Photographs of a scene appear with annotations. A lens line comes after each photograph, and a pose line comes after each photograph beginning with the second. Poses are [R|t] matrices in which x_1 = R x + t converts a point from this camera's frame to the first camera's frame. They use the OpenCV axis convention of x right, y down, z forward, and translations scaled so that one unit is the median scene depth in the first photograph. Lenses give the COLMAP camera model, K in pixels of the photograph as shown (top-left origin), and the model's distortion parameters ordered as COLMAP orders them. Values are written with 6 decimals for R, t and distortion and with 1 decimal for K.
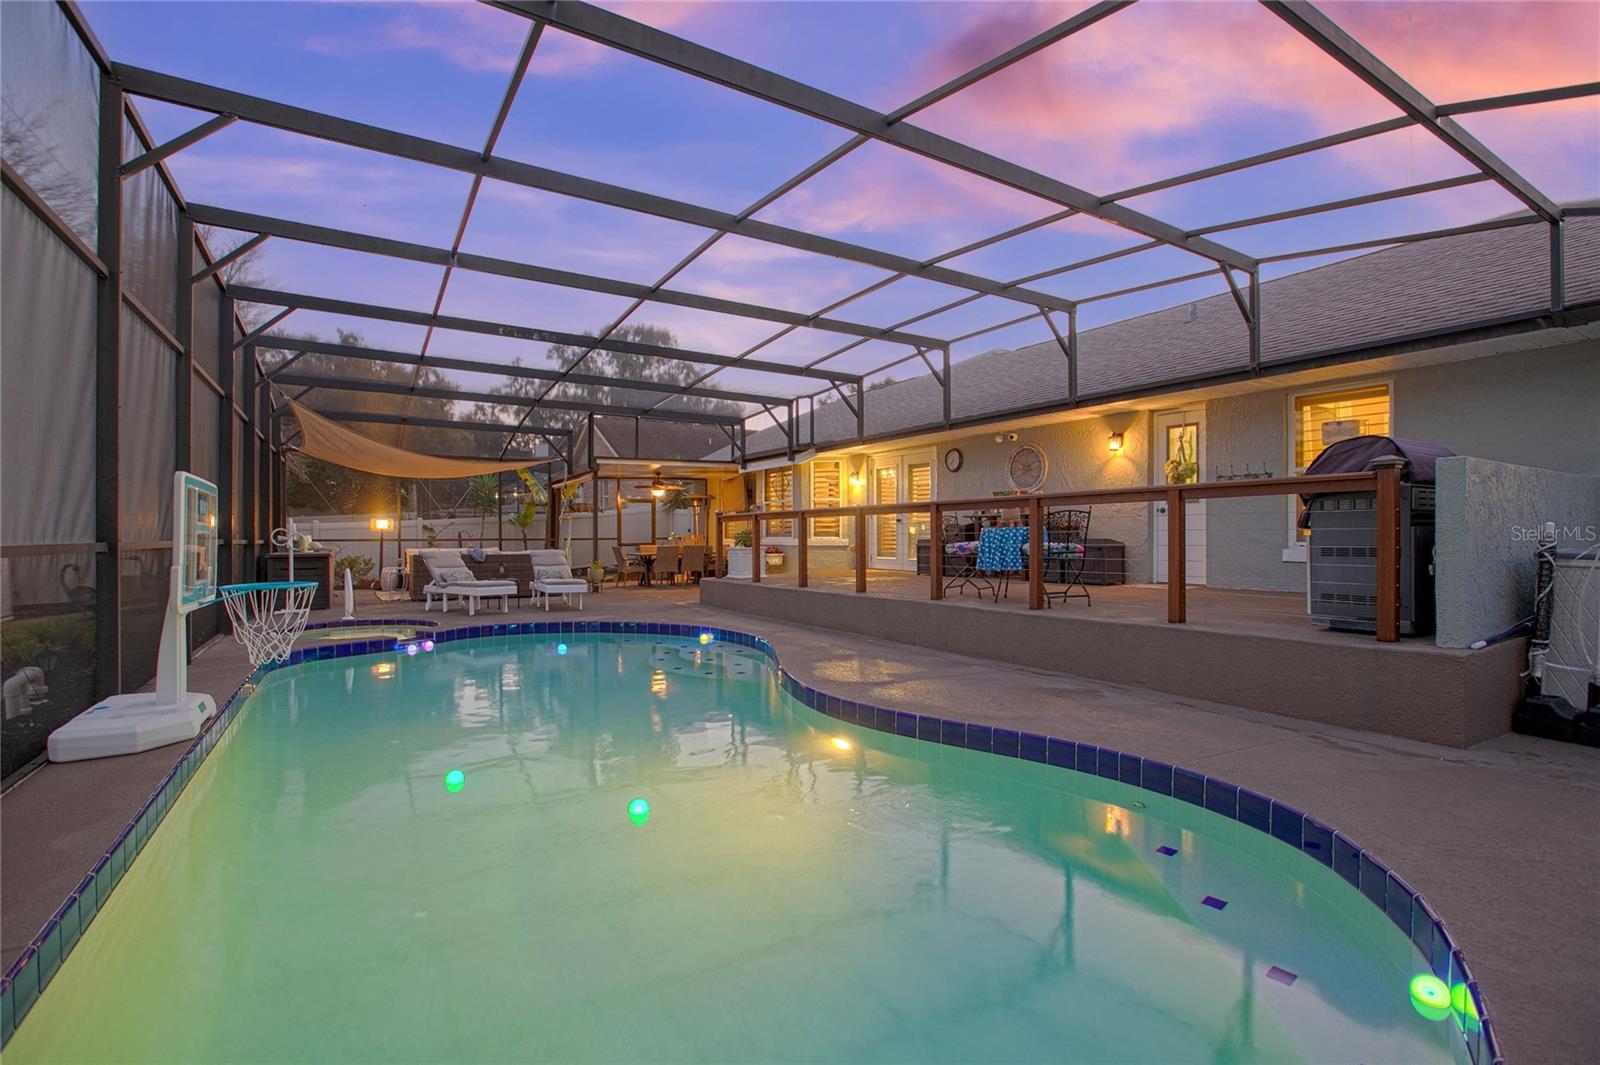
lens RADIAL K [[729.2, 0, 797.7], [0, 729.2, 533.3], [0, 0, 1]] dist [-0.017236, 0.001895]
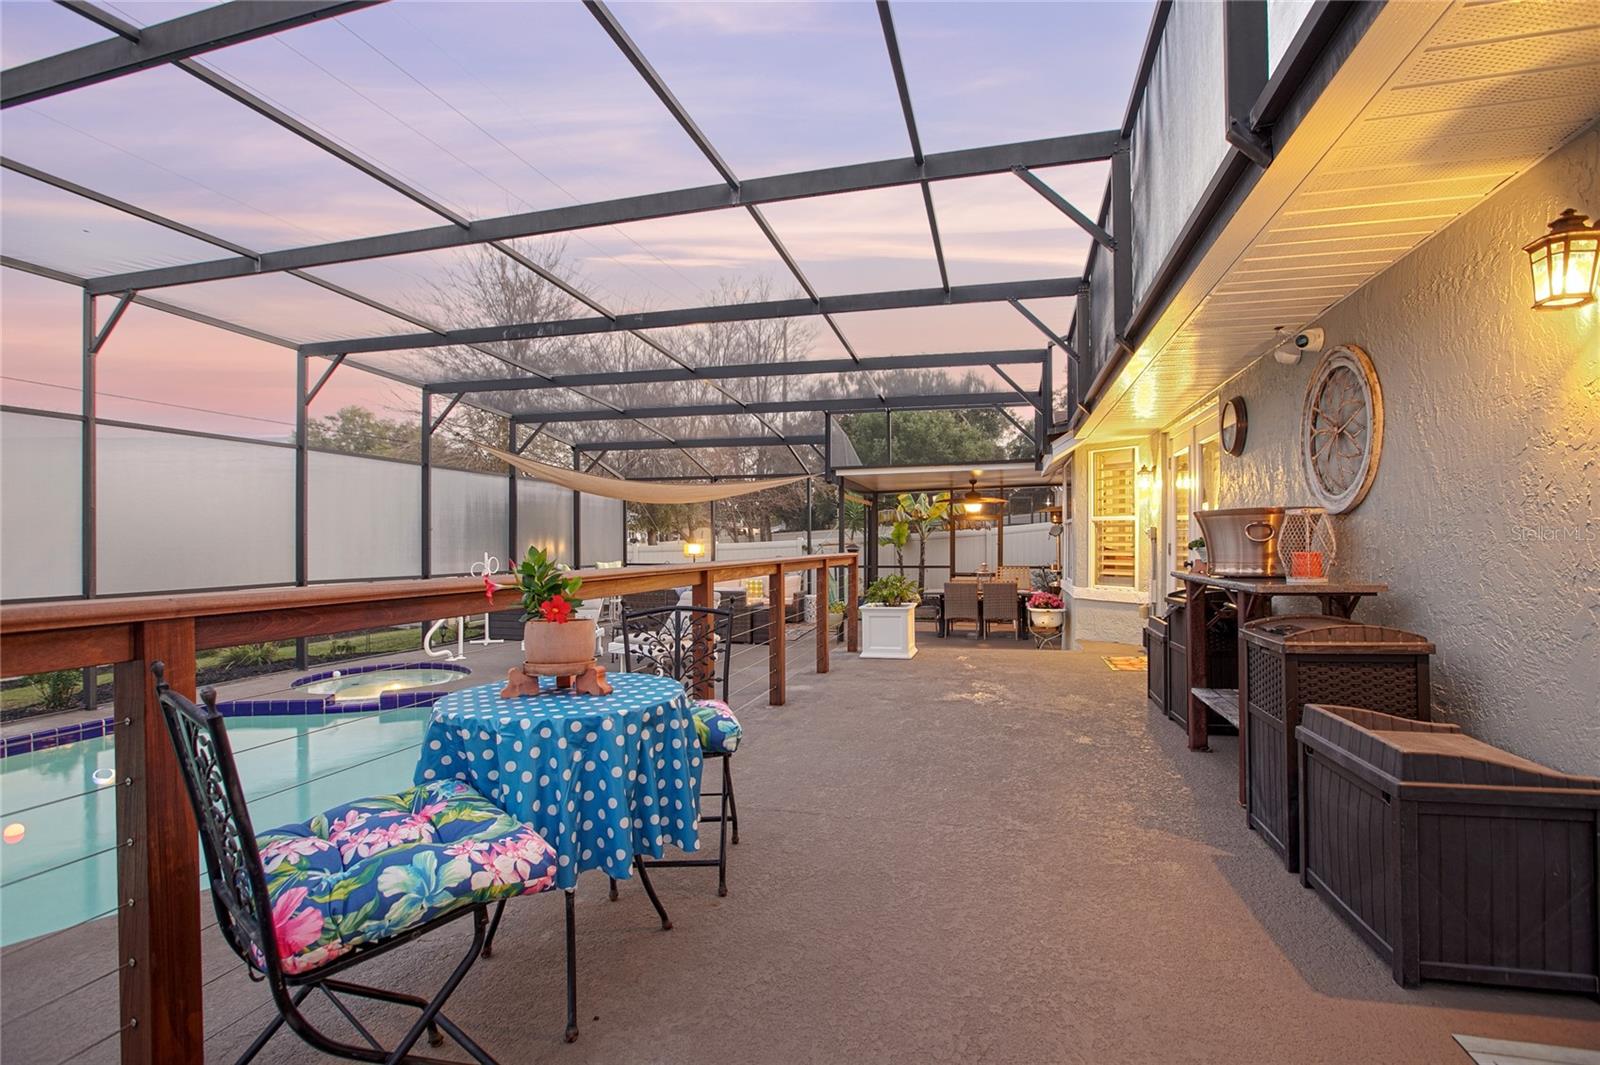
lens RADIAL K [[729.2, 0, 799.3], [0, 729.2, 531.7], [0, 0, 1]] dist [-0.017236, 0.001895]
pose [[0.685090, -0.006225, -0.728432, 0.276751], [0.000075, 0.999964, -0.008475, -0.031075], [0.728459, 0.005751, 0.685066, 0.445276]]
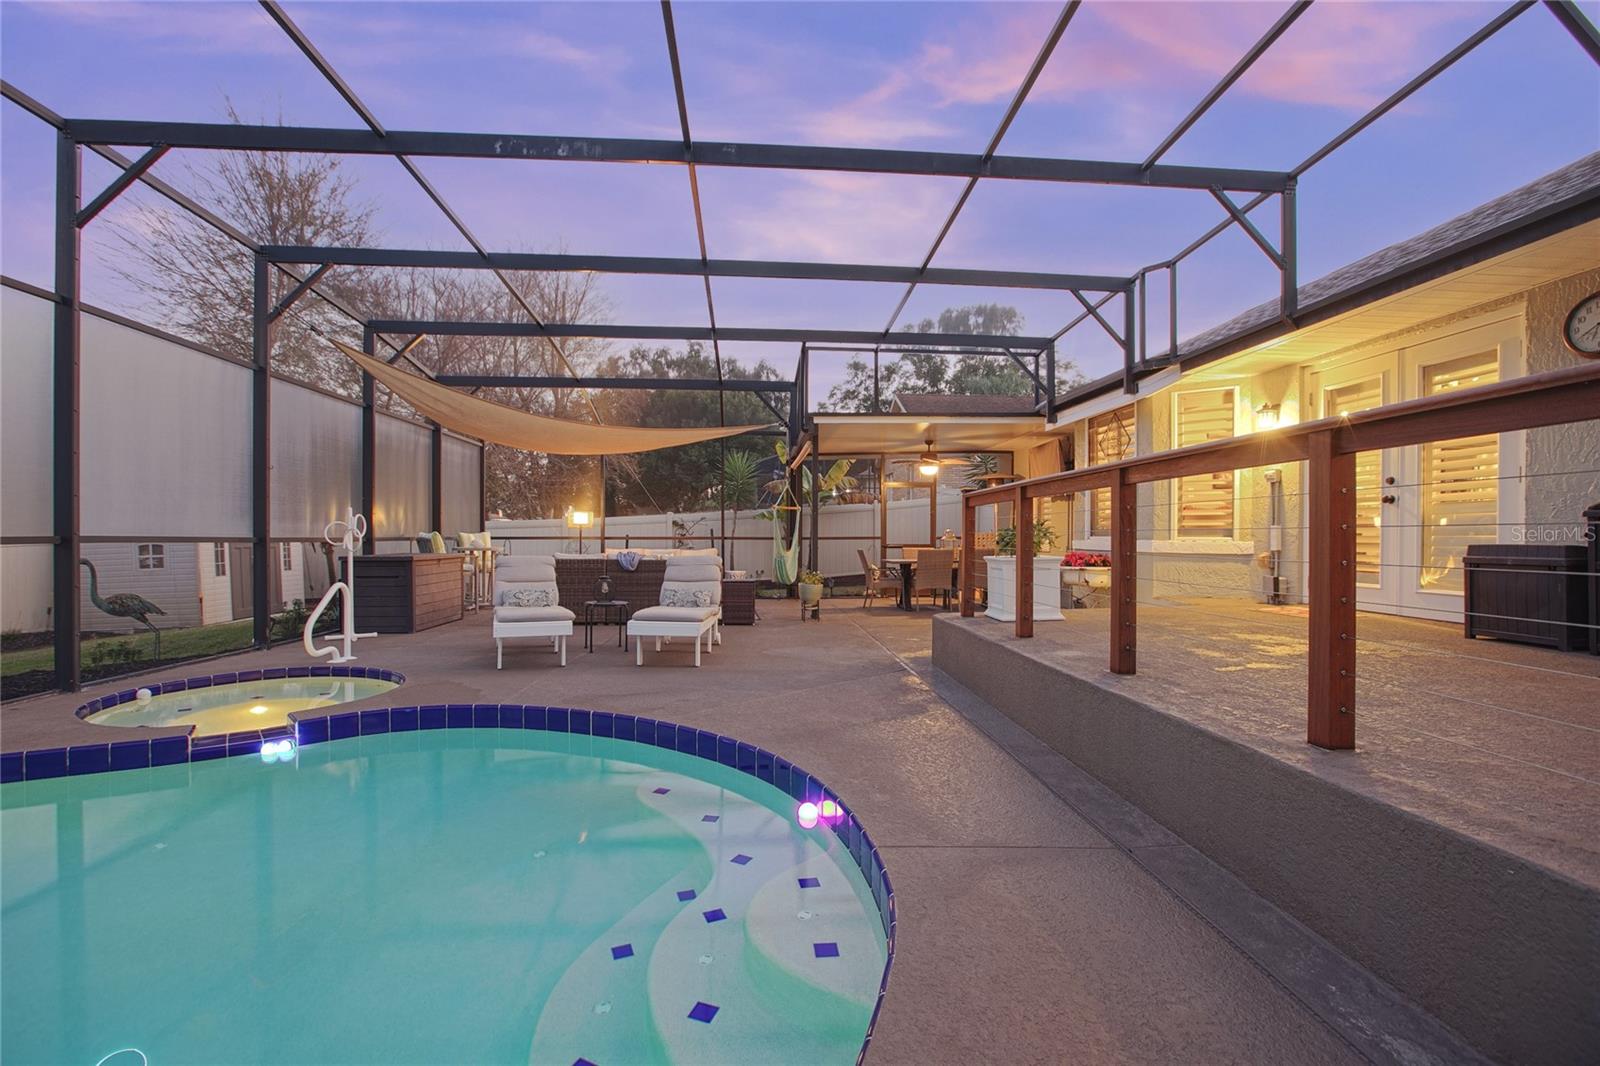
lens RADIAL K [[729.2, 0, 805.2], [0, 729.2, 536.0], [0, 0, 1]] dist [-0.017236, 0.001895]
pose [[0.888797, 0.004332, -0.458281, 0.022987], [-0.001916, 0.999982, 0.005735, 0.002348], [0.458297, -0.004219, 0.888789, 0.411801]]
